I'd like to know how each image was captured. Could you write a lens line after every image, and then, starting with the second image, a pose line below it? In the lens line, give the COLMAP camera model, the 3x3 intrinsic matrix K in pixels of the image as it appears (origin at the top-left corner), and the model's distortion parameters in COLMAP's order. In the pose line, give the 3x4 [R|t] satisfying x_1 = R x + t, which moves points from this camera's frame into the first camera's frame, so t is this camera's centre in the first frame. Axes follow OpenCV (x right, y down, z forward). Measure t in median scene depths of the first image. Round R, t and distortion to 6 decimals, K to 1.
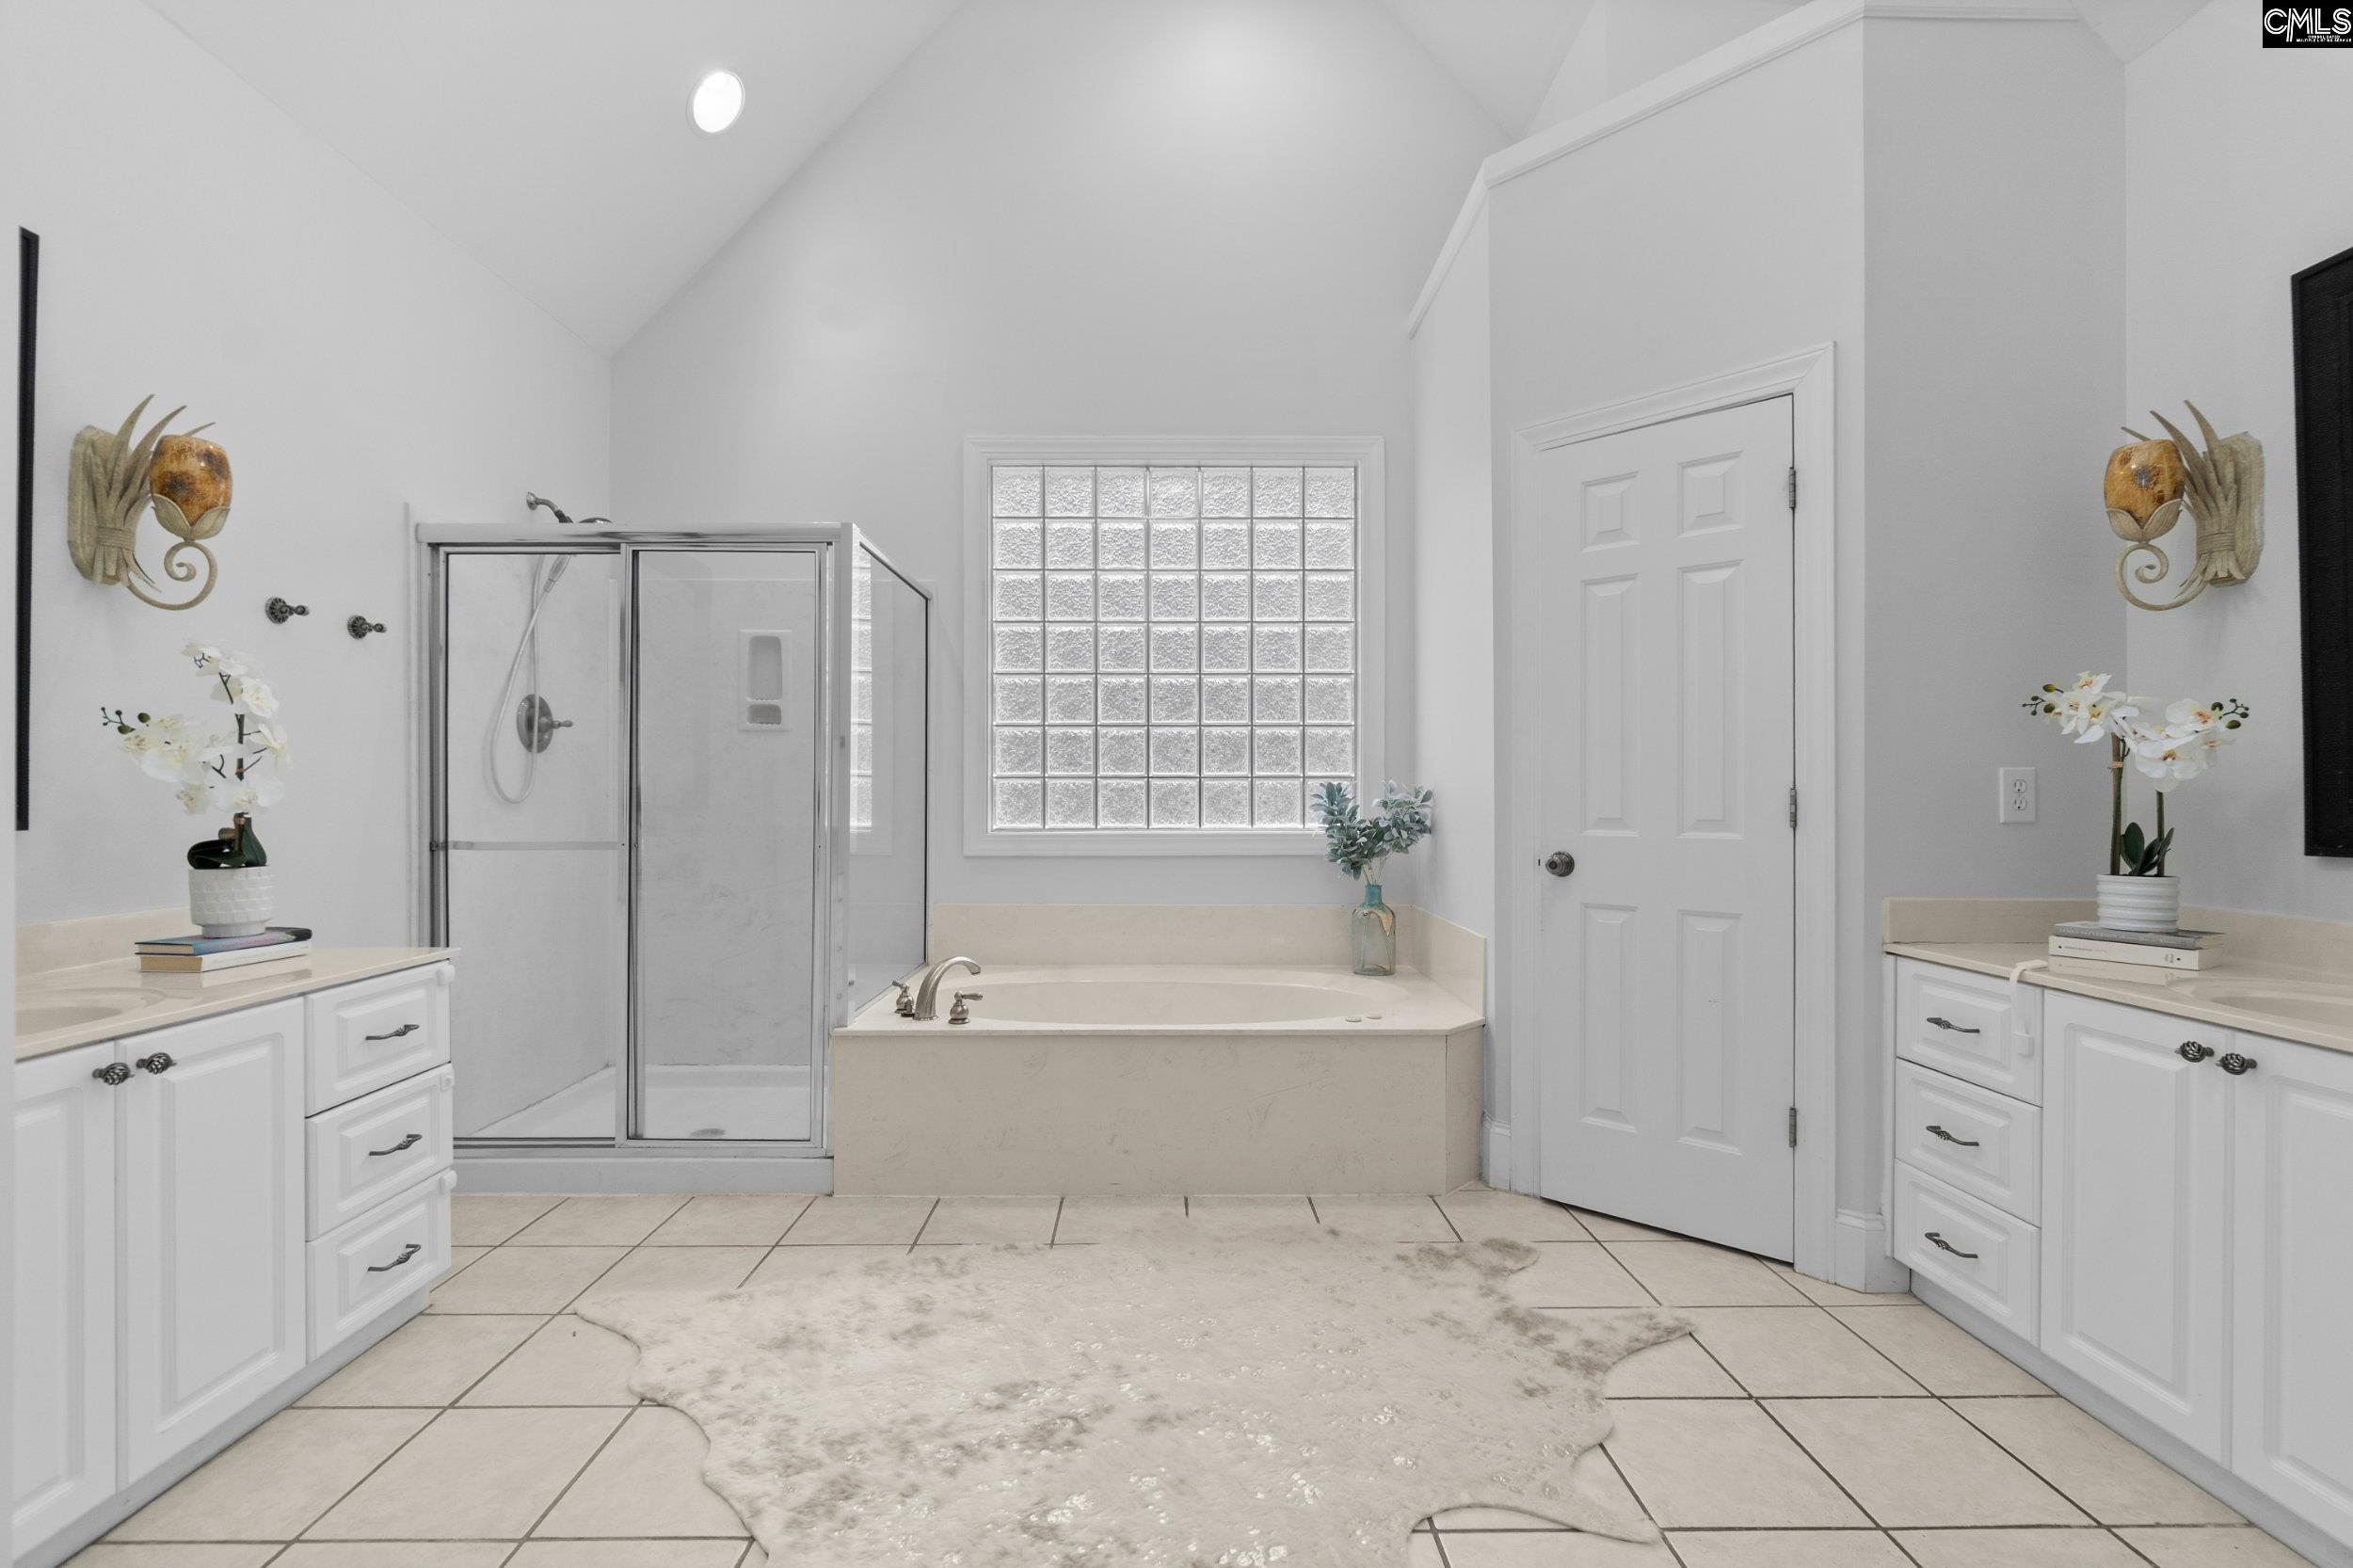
lens RADIAL K [[1019.8, 0, 1175.0], [0, 1019.8, 796.6], [0, 0, 1]] dist [-0.001278, 0.000870]
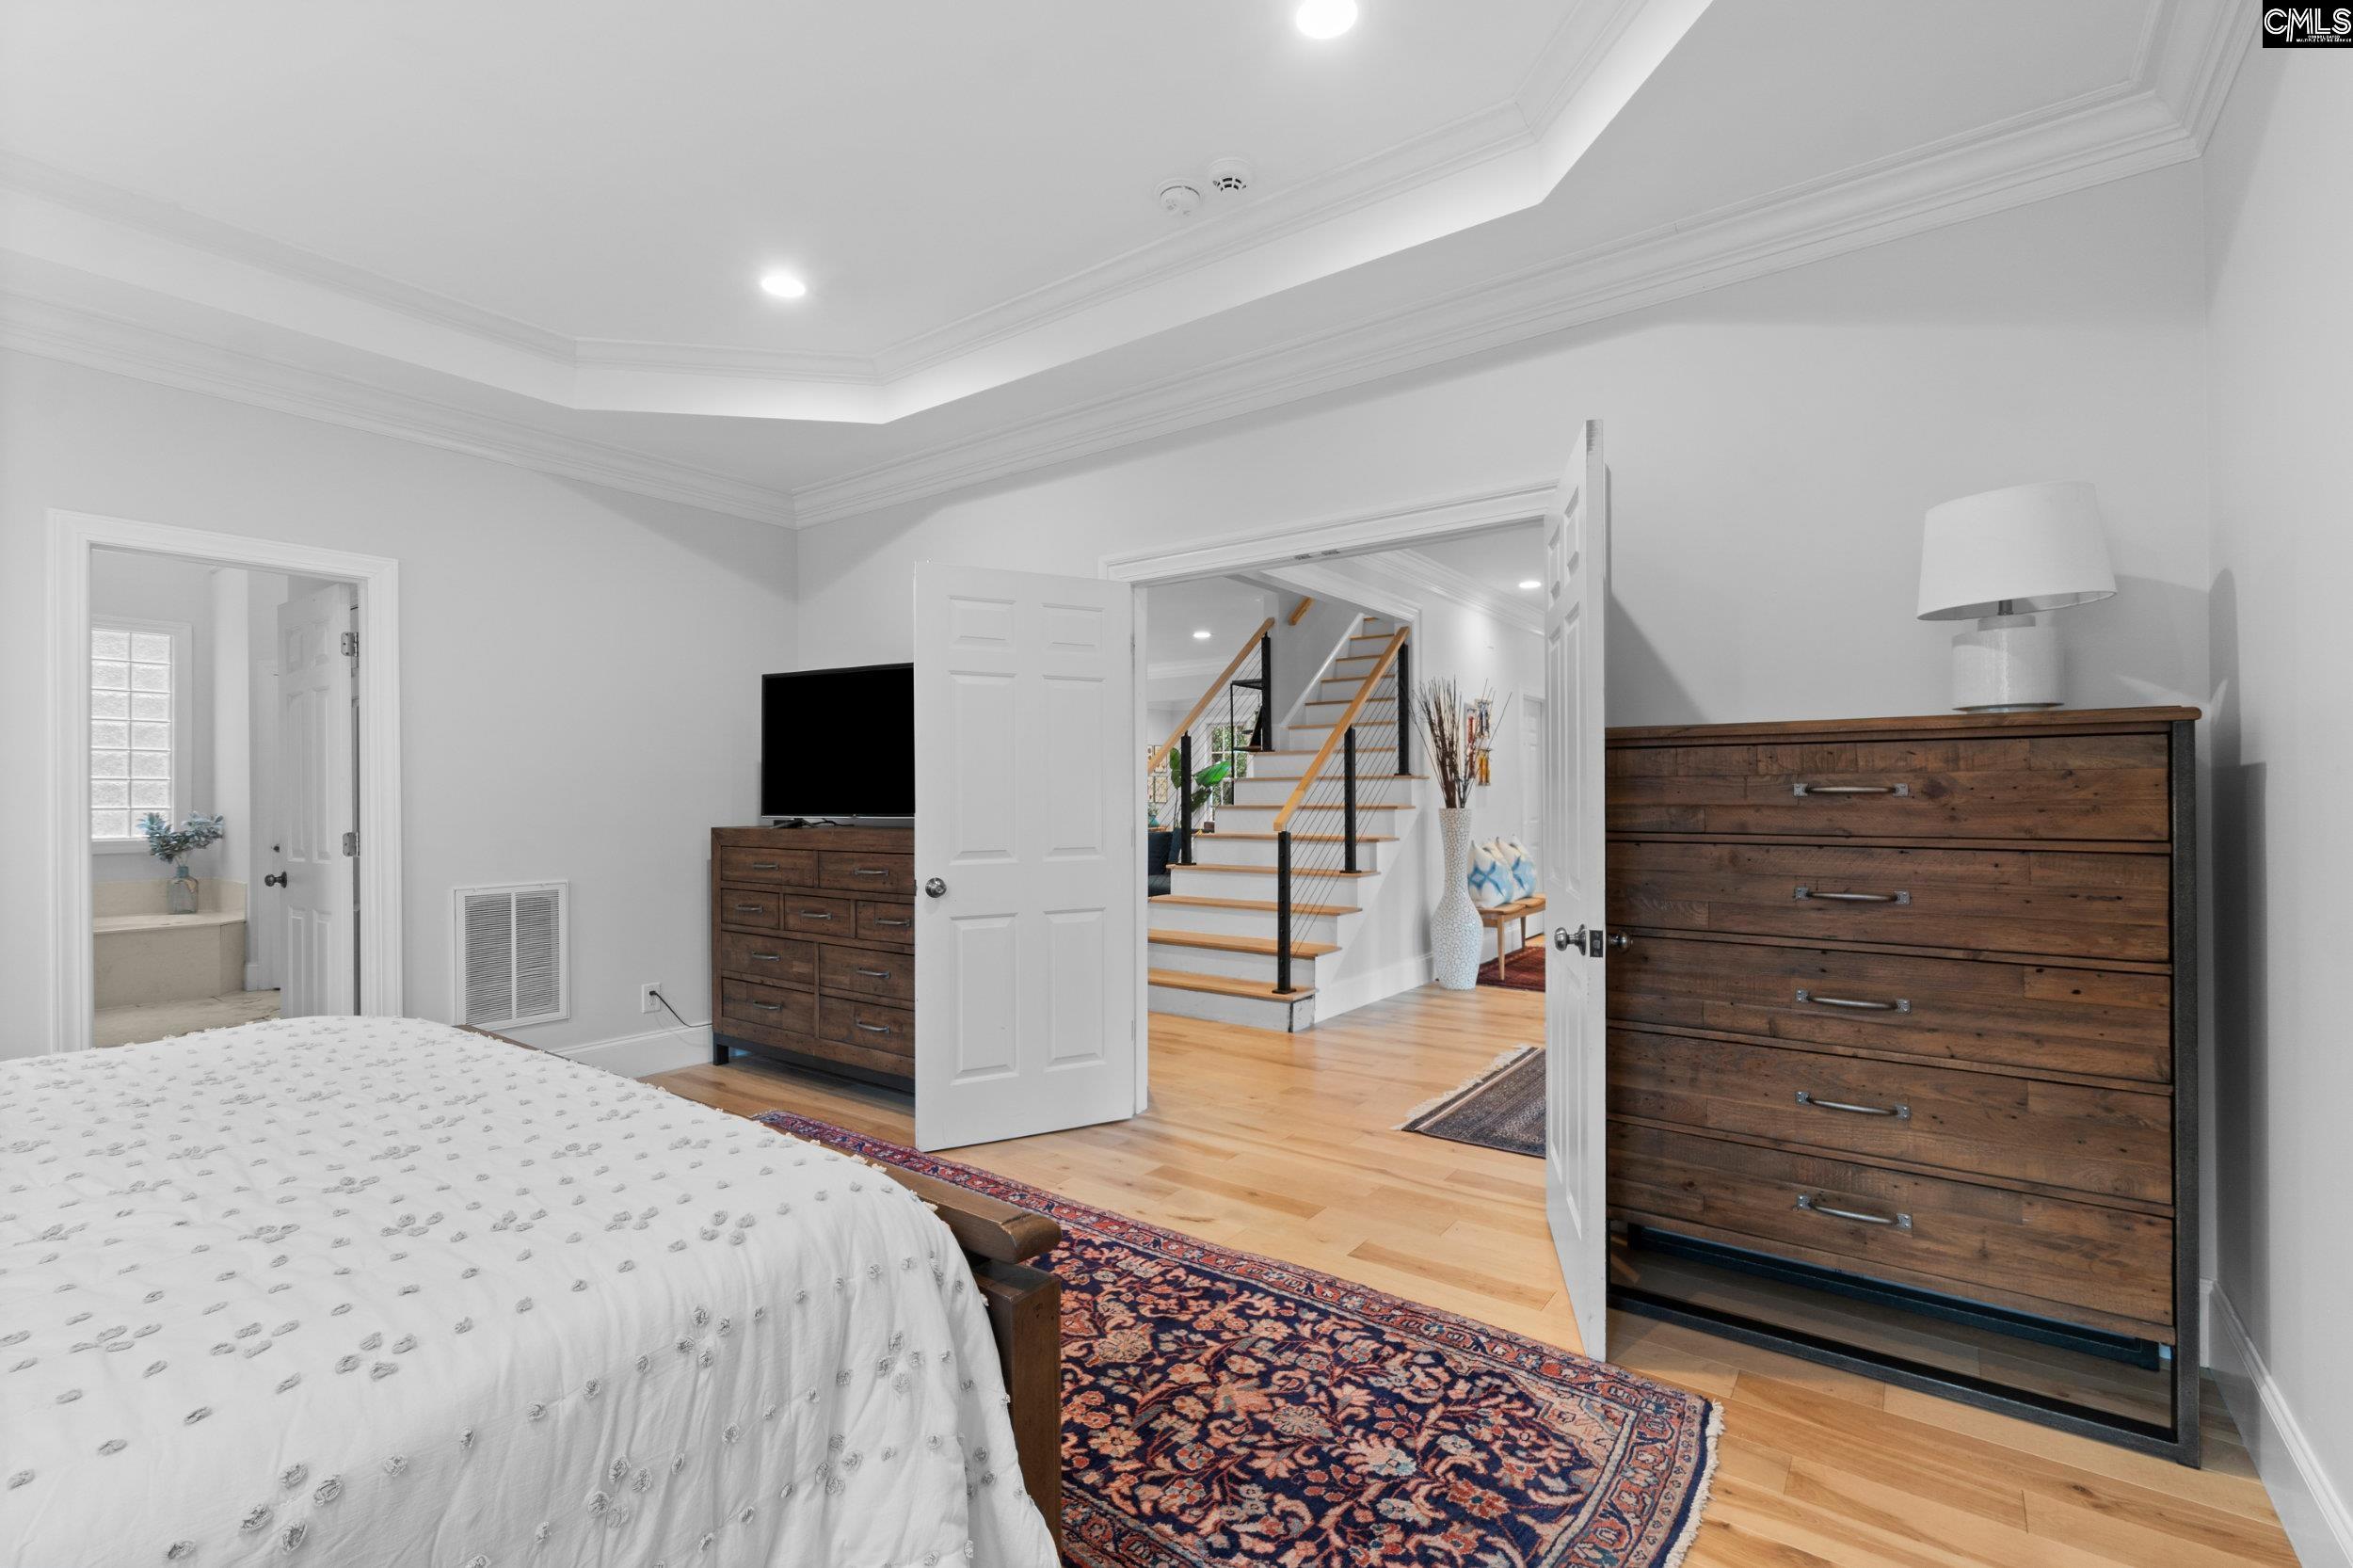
lens RADIAL K [[1019.8, 0, 1171.6], [0, 1019.8, 798.6], [0, 0, 1]] dist [-0.001278, 0.000870]
pose [[0.598558, -0.000997, 0.801079, -0.227120], [-0.001786, 0.999995, 0.002578, -0.048721], [-0.801077, -0.002974, 0.598554, -1.634697]]
